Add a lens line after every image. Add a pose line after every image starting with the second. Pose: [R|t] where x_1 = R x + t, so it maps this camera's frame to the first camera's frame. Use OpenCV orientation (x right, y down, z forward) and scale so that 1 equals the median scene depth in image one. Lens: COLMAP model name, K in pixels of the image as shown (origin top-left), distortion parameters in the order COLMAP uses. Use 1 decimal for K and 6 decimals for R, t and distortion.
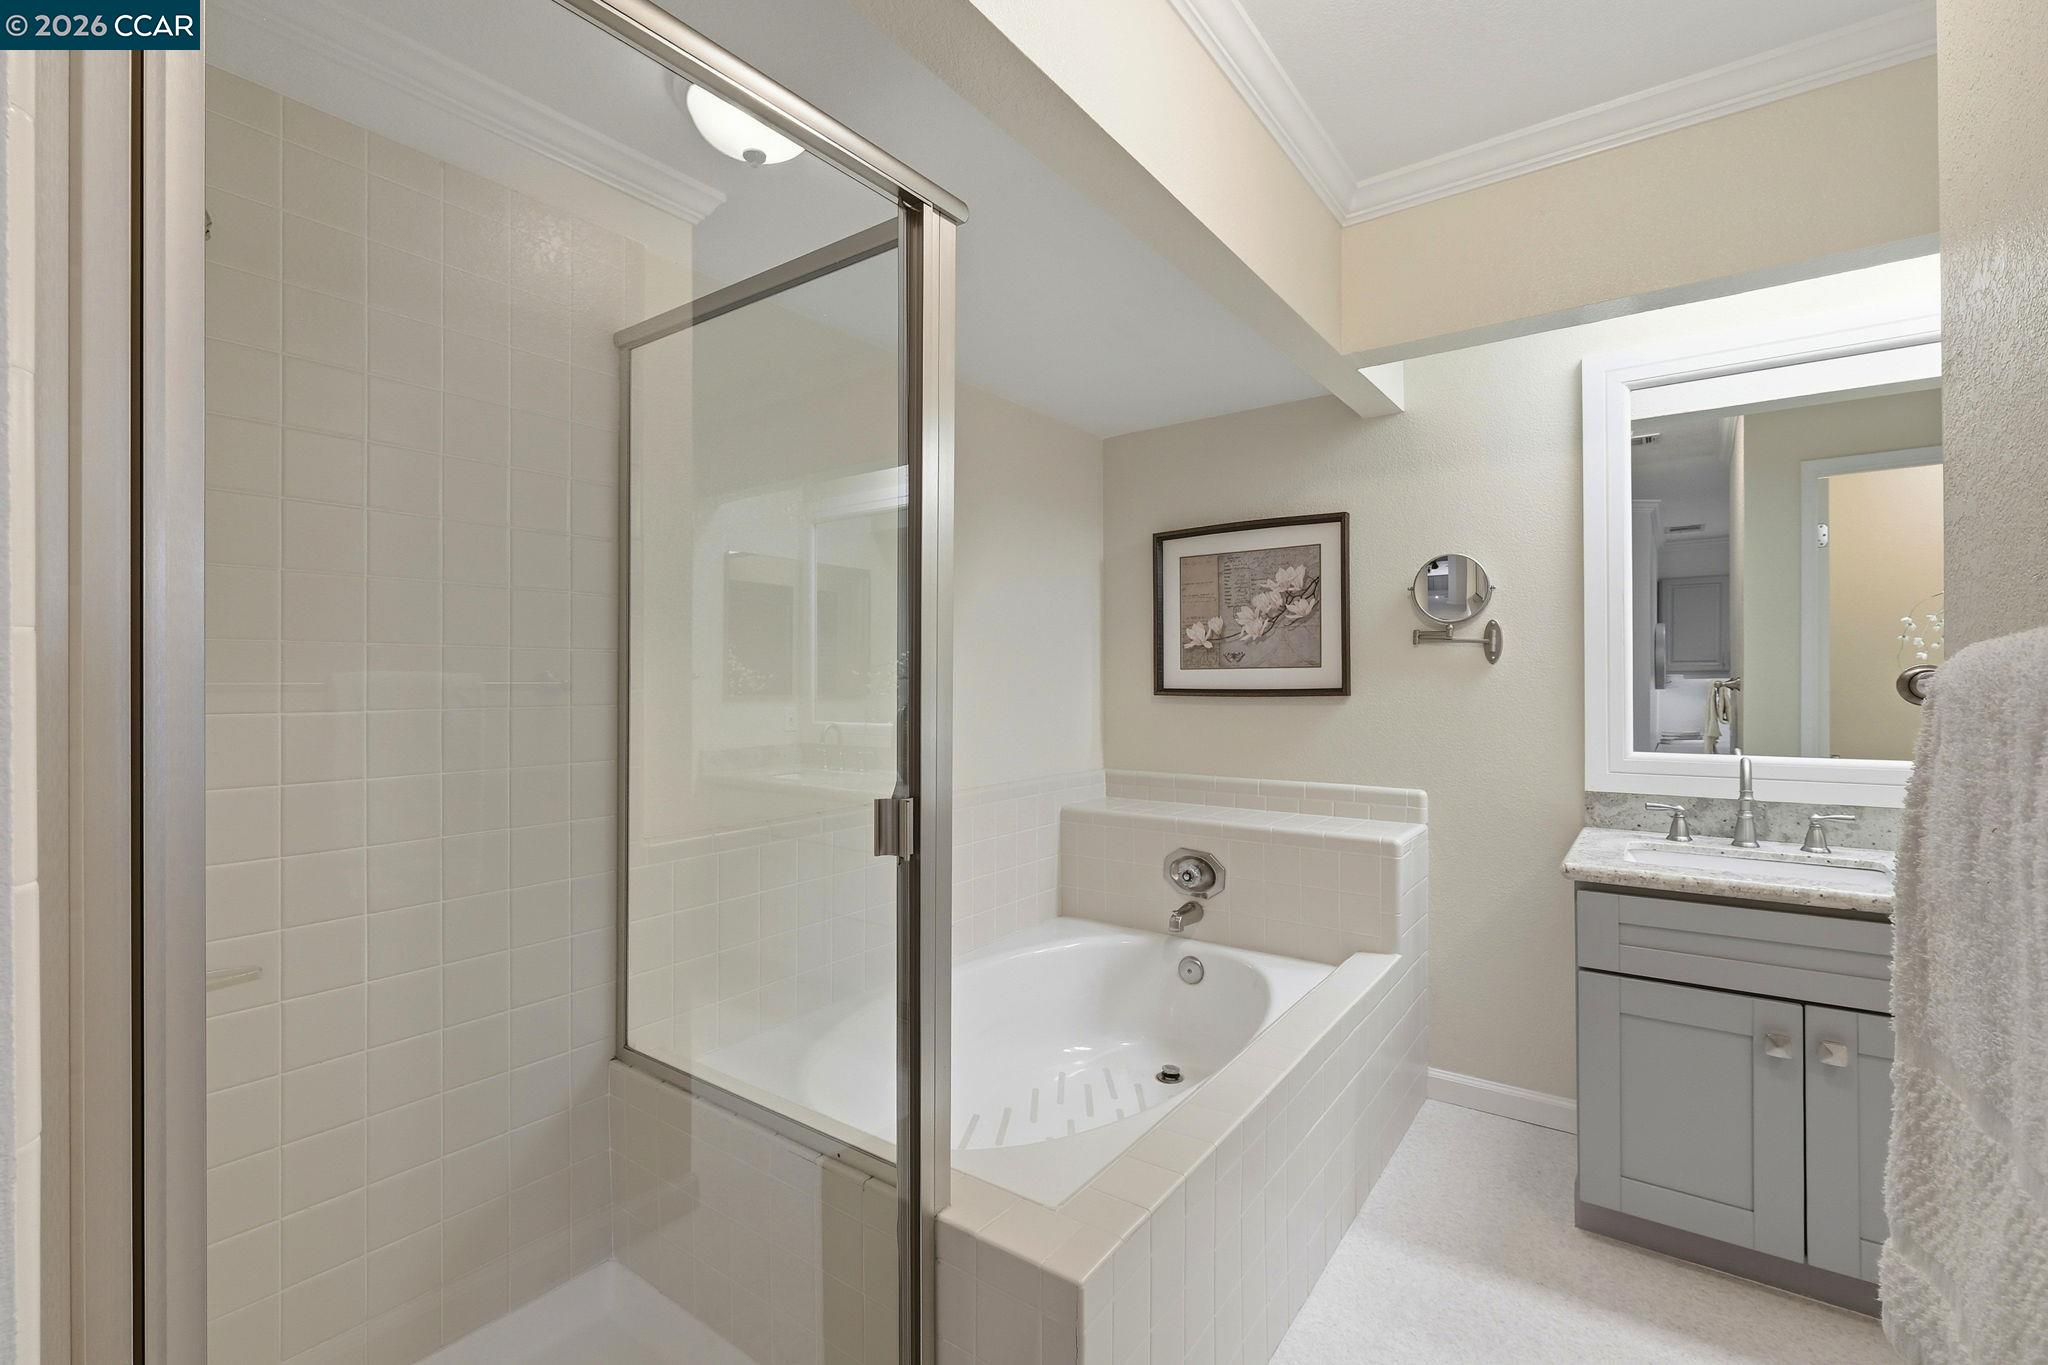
lens RADIAL K [[902.3, 0, 1037.7], [0, 902.3, 678.0], [0, 0, 1]] dist [-0.003795, -0.000046]
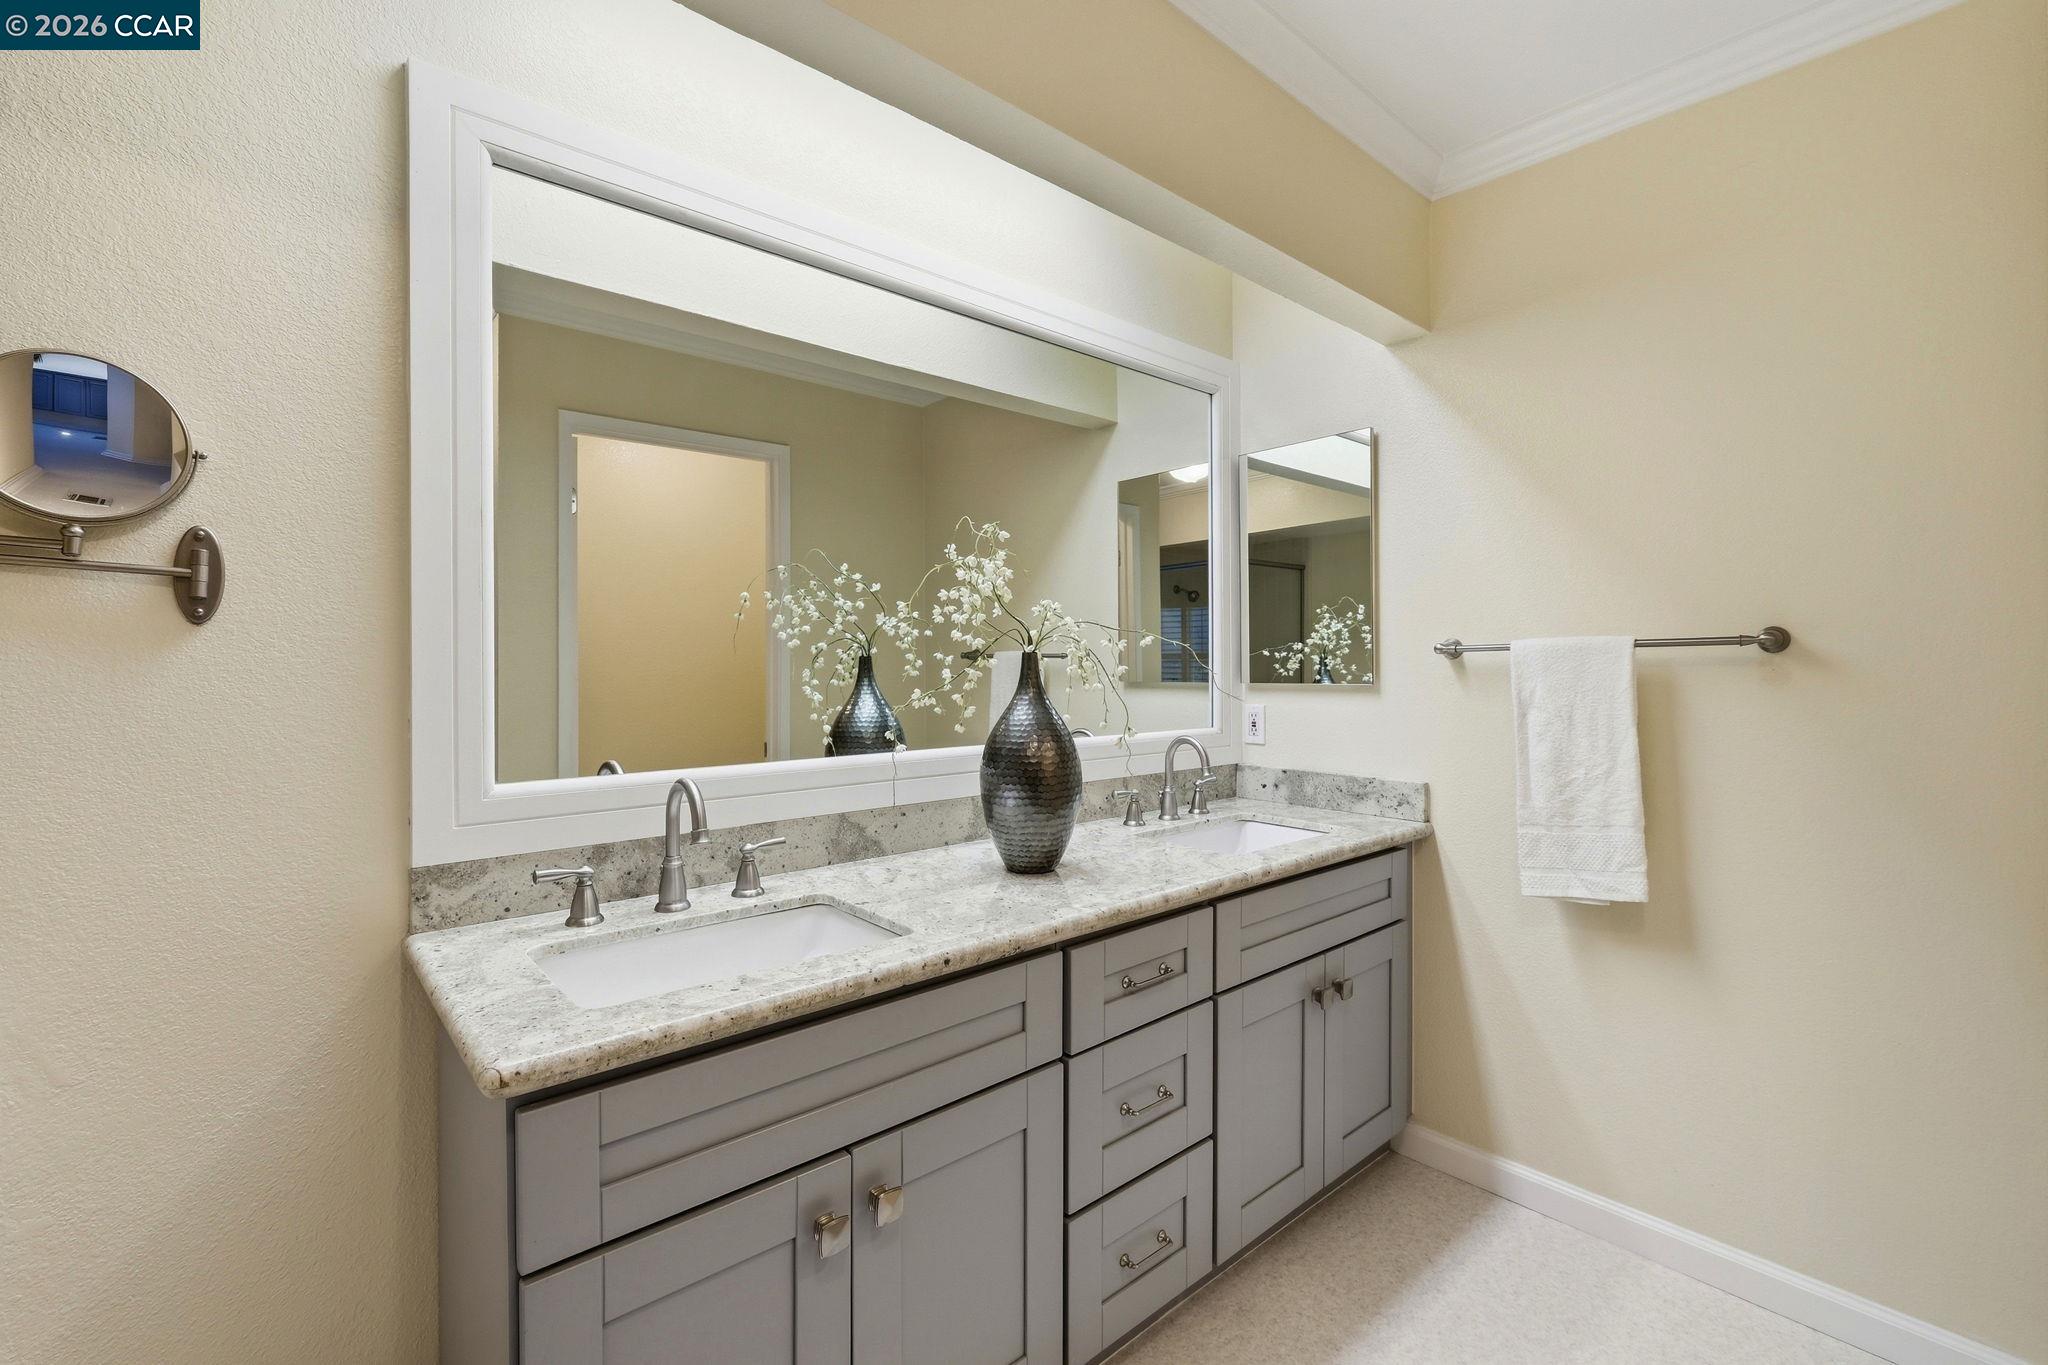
lens RADIAL K [[902.3, 0, 992.6], [0, 902.3, 670.3], [0, 0, 1]] dist [-0.003795, -0.000046]
pose [[0.251676, -0.003208, 0.967806, 0.180993], [0.006933, 0.999975, 0.001512, 0.010409], [-0.967787, 0.006329, 0.251692, 0.539324]]
